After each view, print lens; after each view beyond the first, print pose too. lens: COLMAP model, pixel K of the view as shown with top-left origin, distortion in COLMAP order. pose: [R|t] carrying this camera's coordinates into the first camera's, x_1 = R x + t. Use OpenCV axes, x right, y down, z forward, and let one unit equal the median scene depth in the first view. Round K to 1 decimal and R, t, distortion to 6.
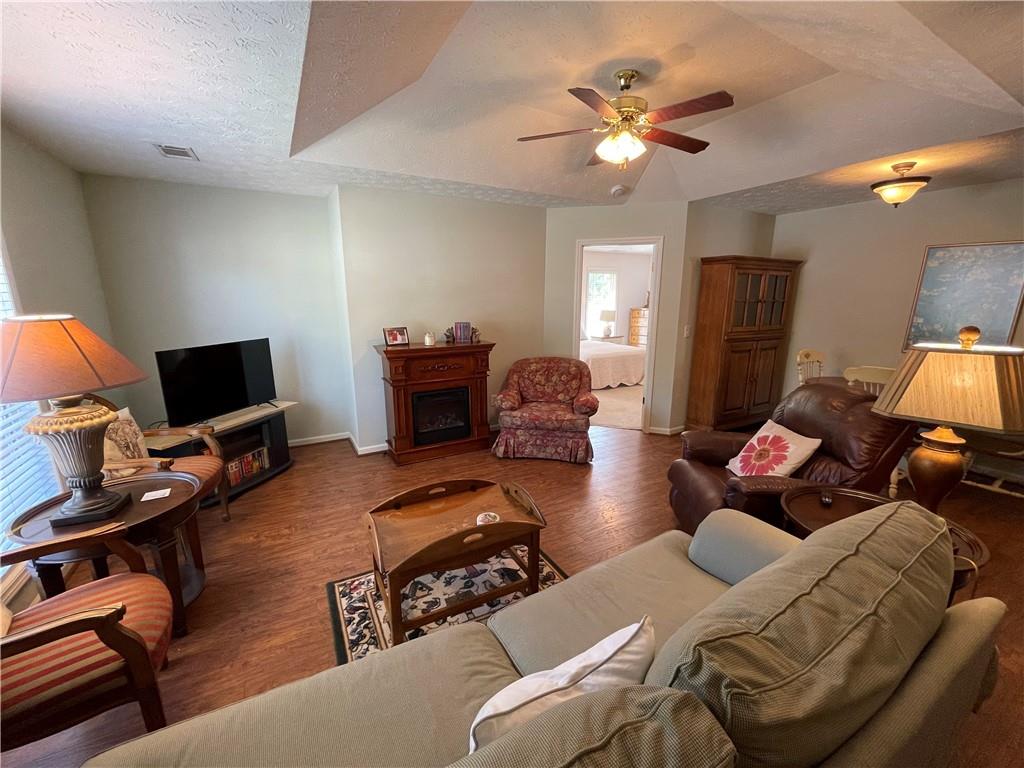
lens RADIAL K [[410.0, 0, 512.0], [0, 410.0, 384.0], [0, 0, 1]] dist [0.000130, -0.000333]
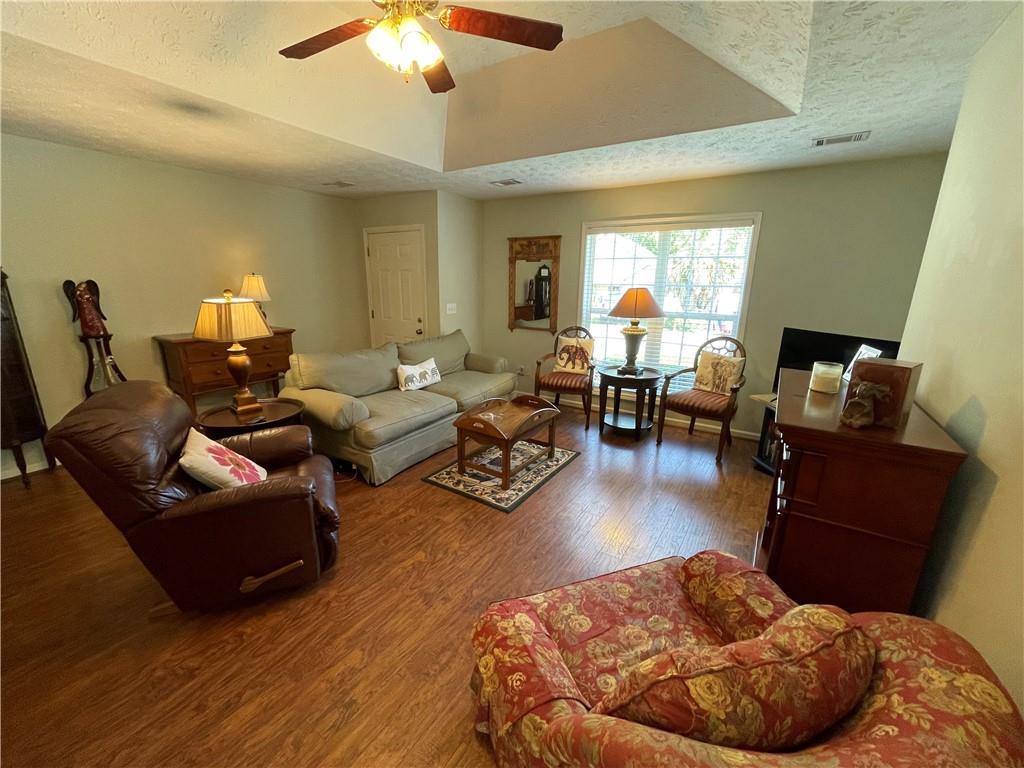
lens RADIAL K [[410.0, 0, 512.0], [0, 410.0, 384.0], [0, 0, 1]] dist [0.000130, -0.000333]
pose [[-0.881358, 0.110678, -0.459303, 0.331105], [-0.111445, 0.896035, 0.429769, -0.280496], [0.459118, 0.429967, -0.777393, 1.280902]]
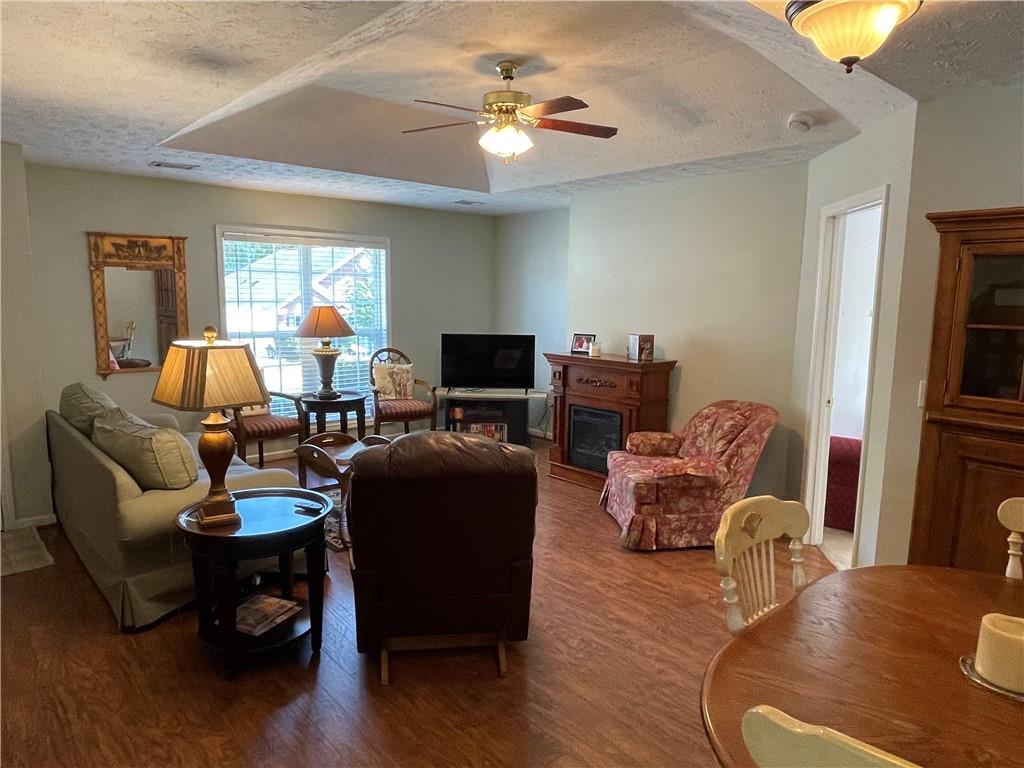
lens RADIAL K [[662.2, 0, 512.9], [0, 662.2, 382.1], [0, 0, 1]] dist [-0.003700, -0.003373]
pose [[0.216890, 0.131302, -0.967325, 1.239924], [-0.222787, 0.971420, 0.081905, -0.127122], [0.950434, 0.197743, 0.239944, 0.542127]]
